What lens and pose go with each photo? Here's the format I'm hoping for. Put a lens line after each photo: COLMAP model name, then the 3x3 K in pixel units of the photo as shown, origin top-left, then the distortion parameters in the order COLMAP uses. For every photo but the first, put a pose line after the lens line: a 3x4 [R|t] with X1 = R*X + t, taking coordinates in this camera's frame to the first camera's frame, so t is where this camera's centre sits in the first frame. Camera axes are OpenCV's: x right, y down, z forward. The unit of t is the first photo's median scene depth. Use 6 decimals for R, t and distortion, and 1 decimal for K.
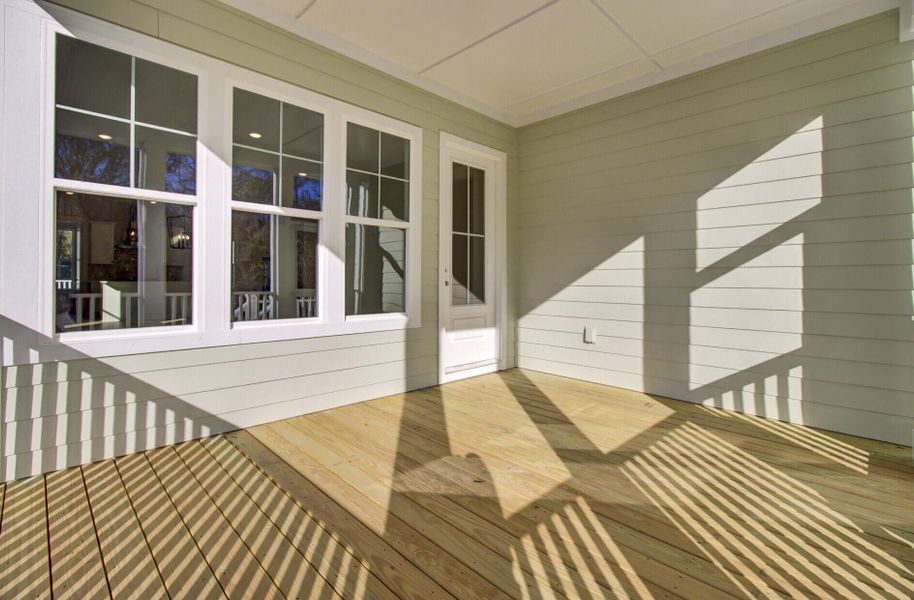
lens RADIAL K [[424.7, 0, 462.5], [0, 424.7, 287.7], [0, 0, 1]] dist [-0.011321, 0.005273]
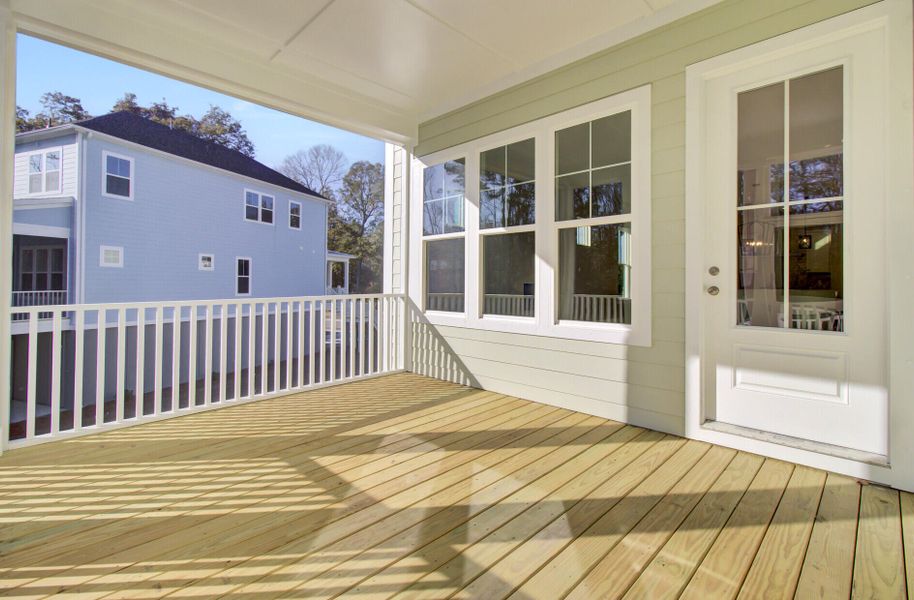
lens RADIAL K [[427.9, 0, 461.4], [0, 427.9, 292.0], [0, 0, 1]] dist [-0.000699, 0.000712]
pose [[0.008582, 0.010345, -0.999910, 0.820094], [-0.020830, 0.999731, 0.010164, -0.006850], [0.999746, 0.020741, 0.008796, 0.813654]]
